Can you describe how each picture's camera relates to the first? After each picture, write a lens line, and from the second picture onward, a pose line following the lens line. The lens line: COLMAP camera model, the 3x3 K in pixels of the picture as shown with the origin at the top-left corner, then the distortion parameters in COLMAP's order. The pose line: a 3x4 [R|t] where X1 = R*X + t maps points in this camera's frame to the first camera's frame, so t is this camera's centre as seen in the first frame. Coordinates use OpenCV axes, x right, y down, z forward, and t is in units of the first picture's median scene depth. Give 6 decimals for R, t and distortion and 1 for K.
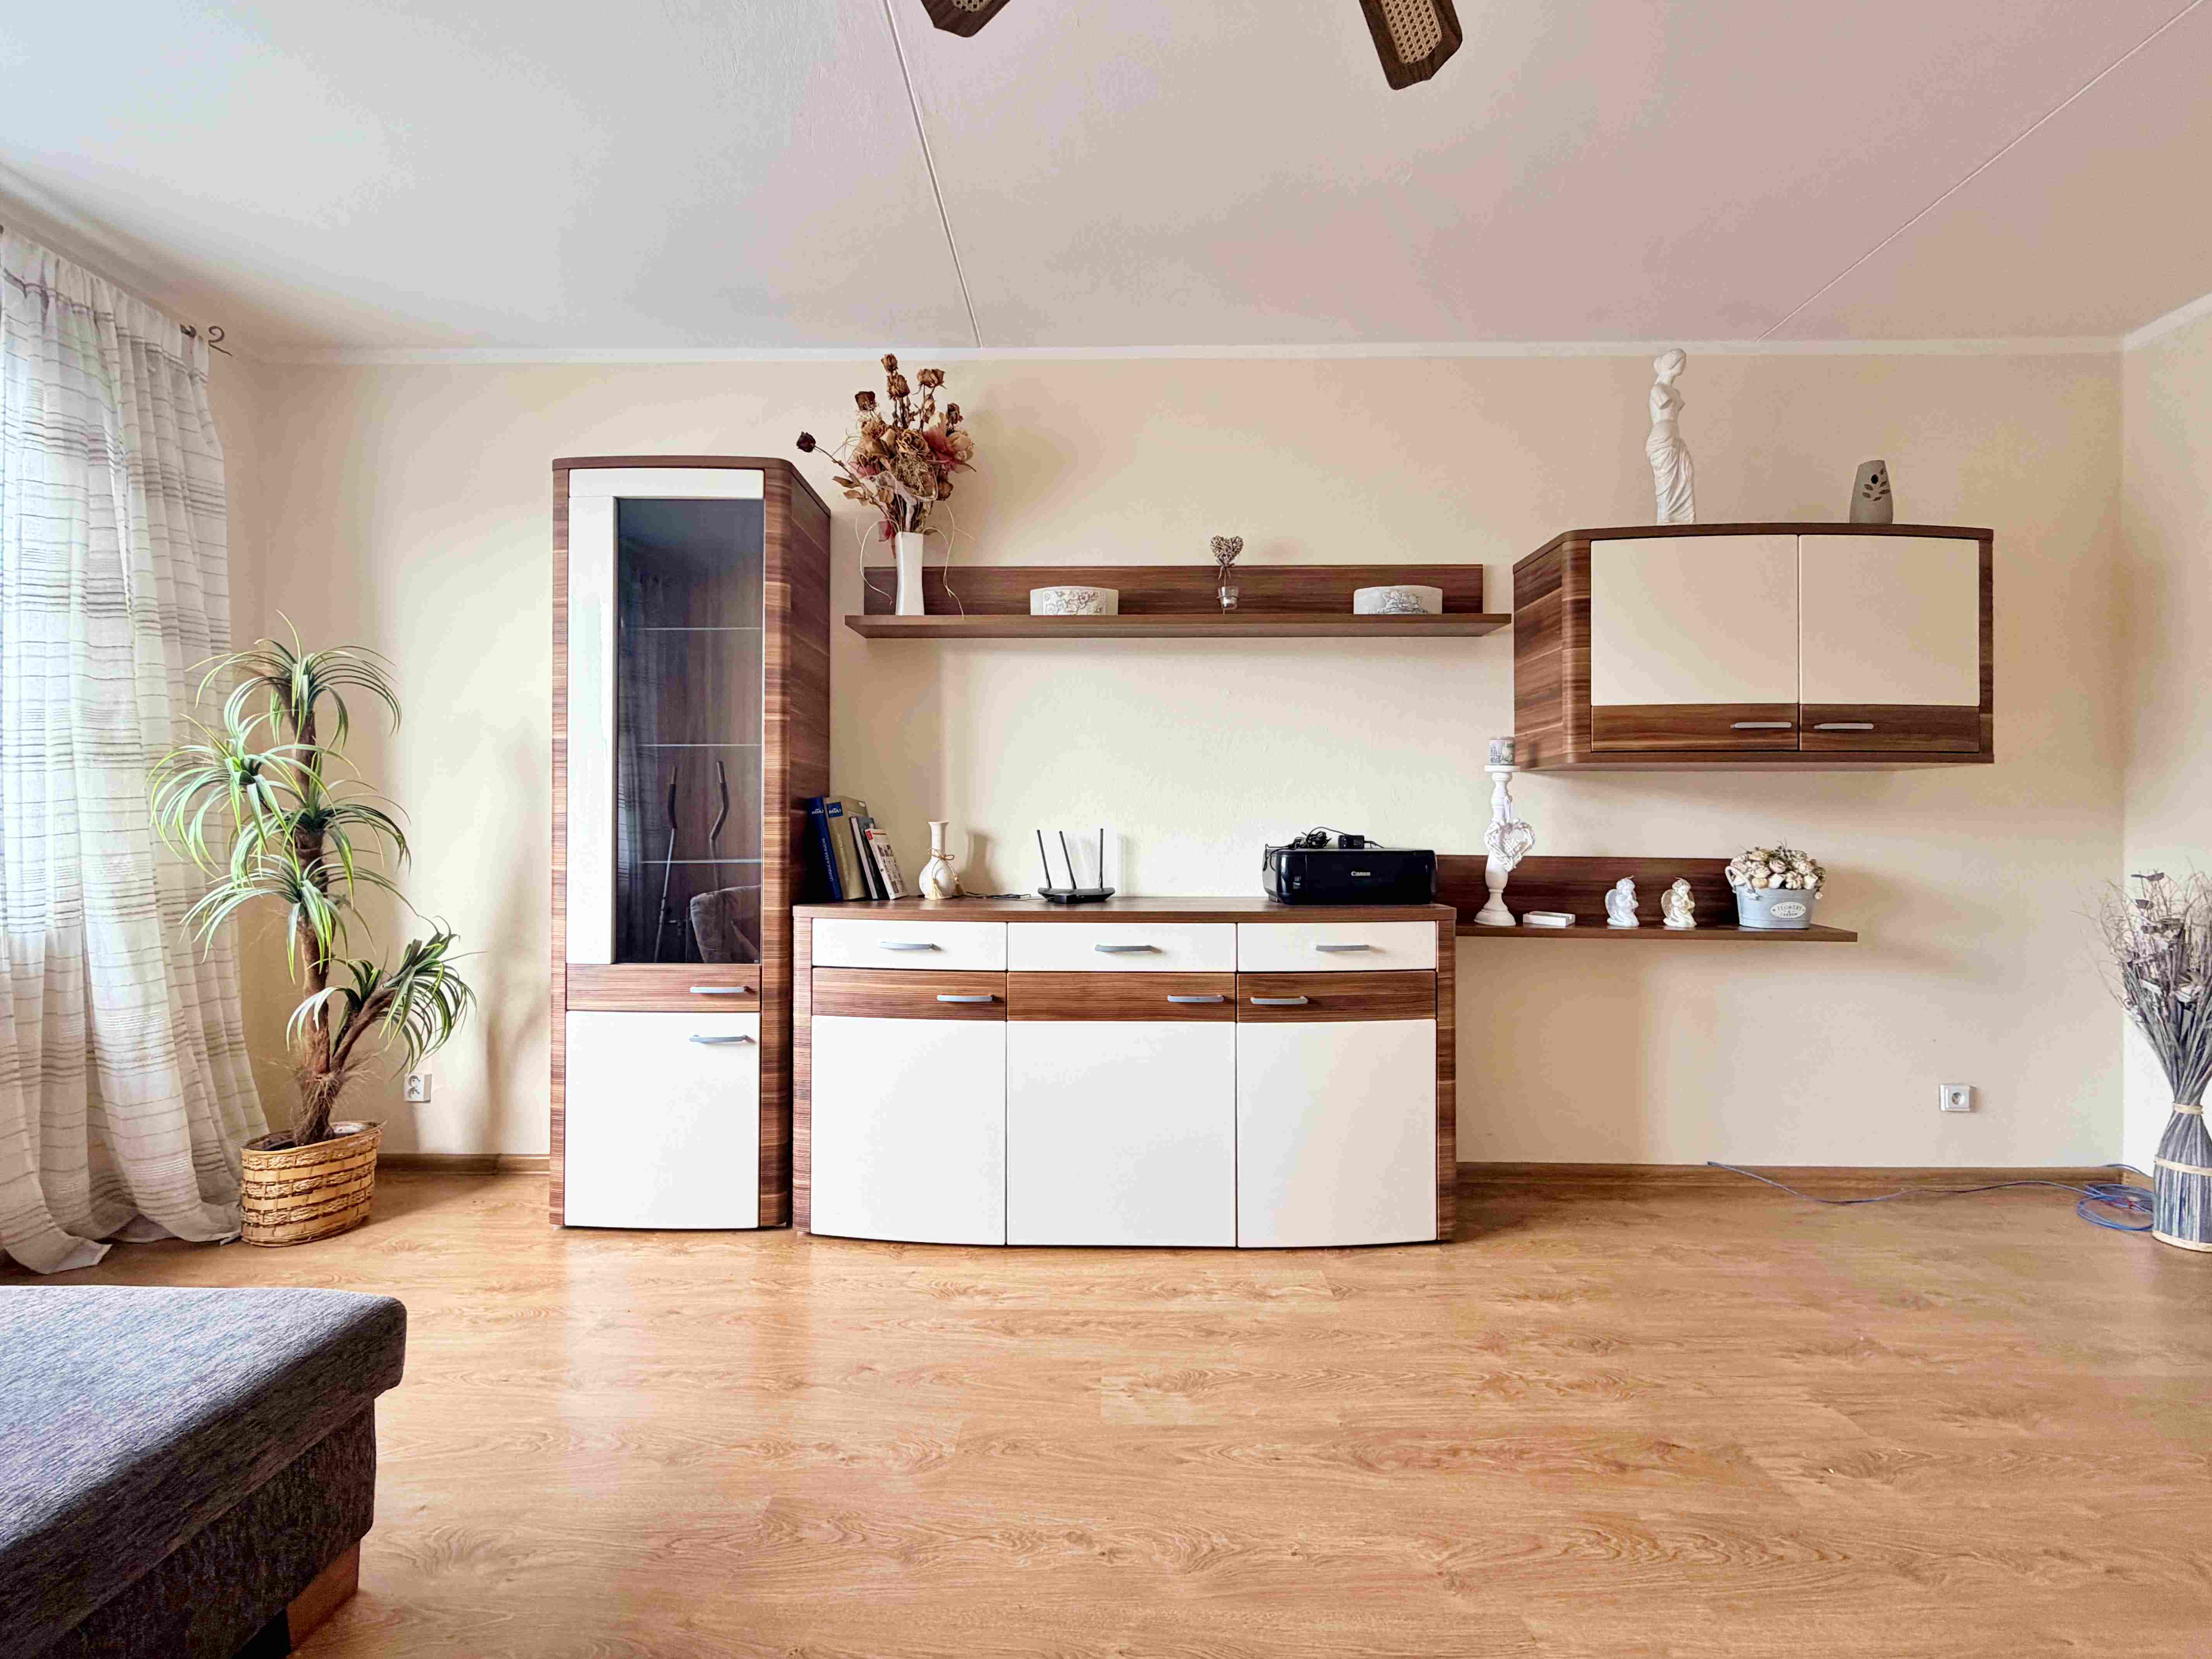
lens RADIAL K [[904.4, 0, 1106.0], [0, 904.4, 829.5], [0, 0, 1]] dist [0.001103, -0.000050]
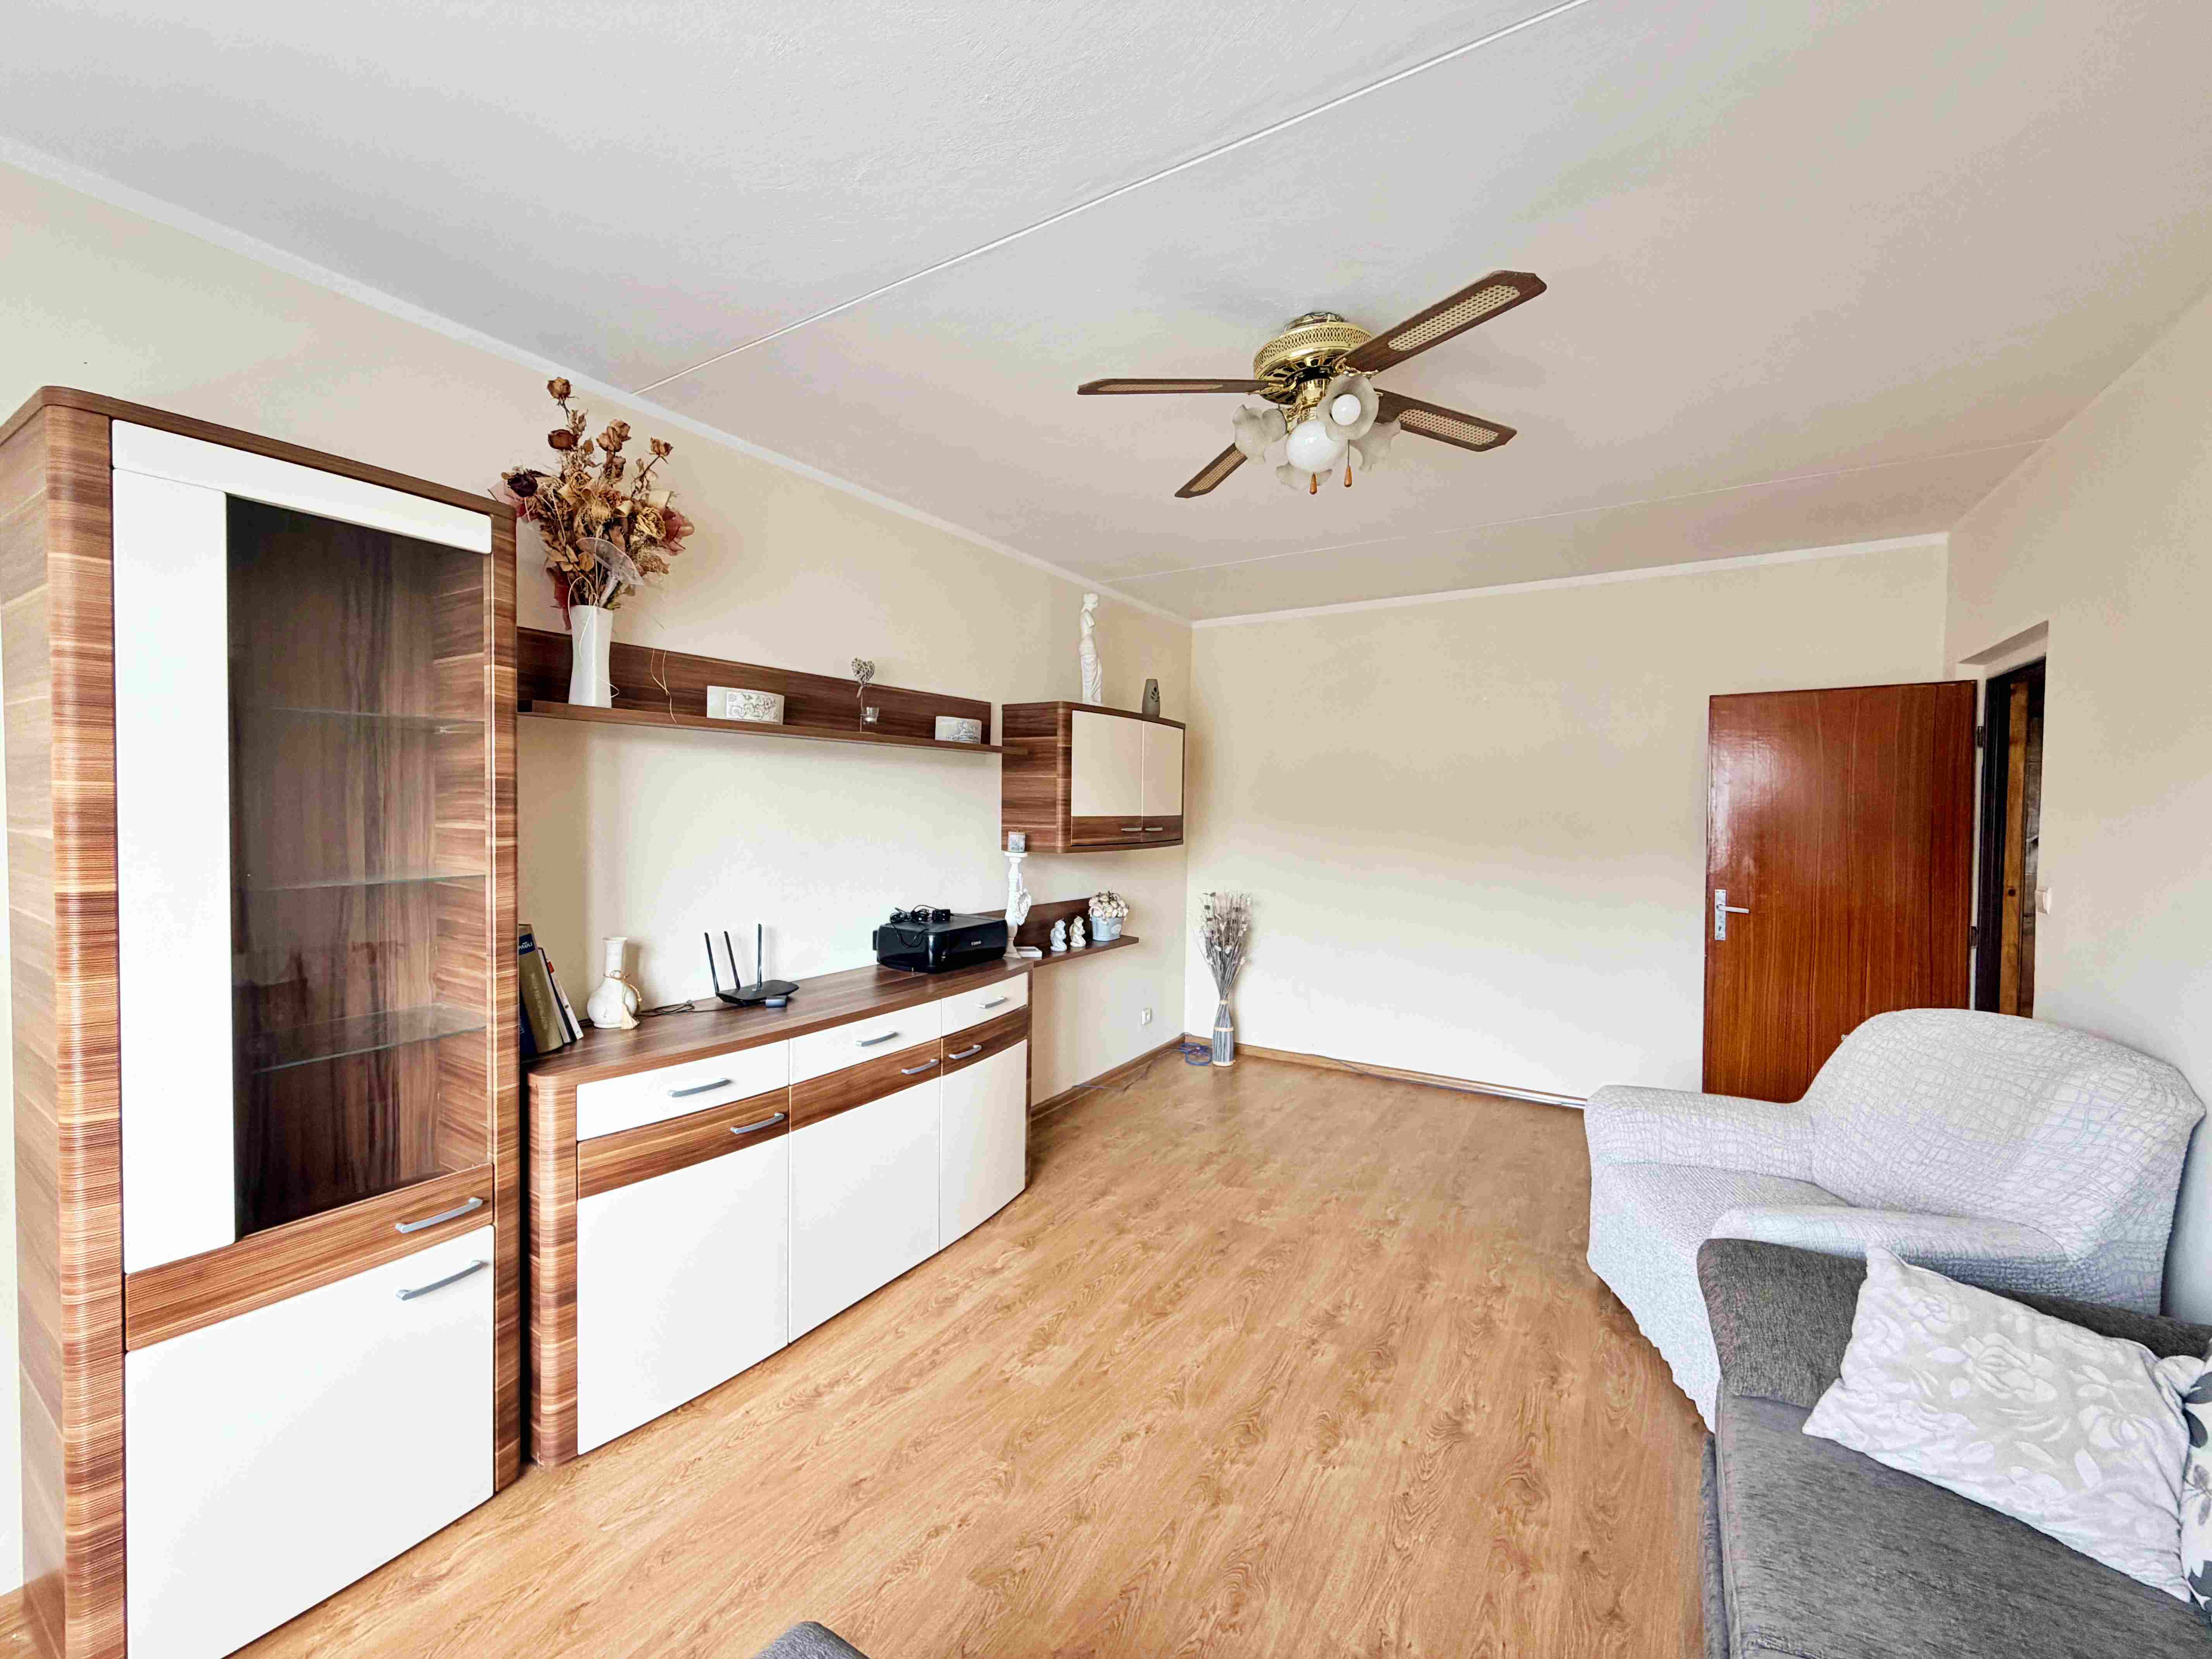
lens RADIAL K [[884.7, 0, 1109.3], [0, 884.7, 827.0], [0, 0, 1]] dist [-0.000035, -0.000258]
pose [[0.510652, -0.017132, 0.859617, -0.756542], [-0.018857, 0.999338, 0.031119, -0.170572], [-0.859581, -0.032101, 0.509991, 0.169884]]
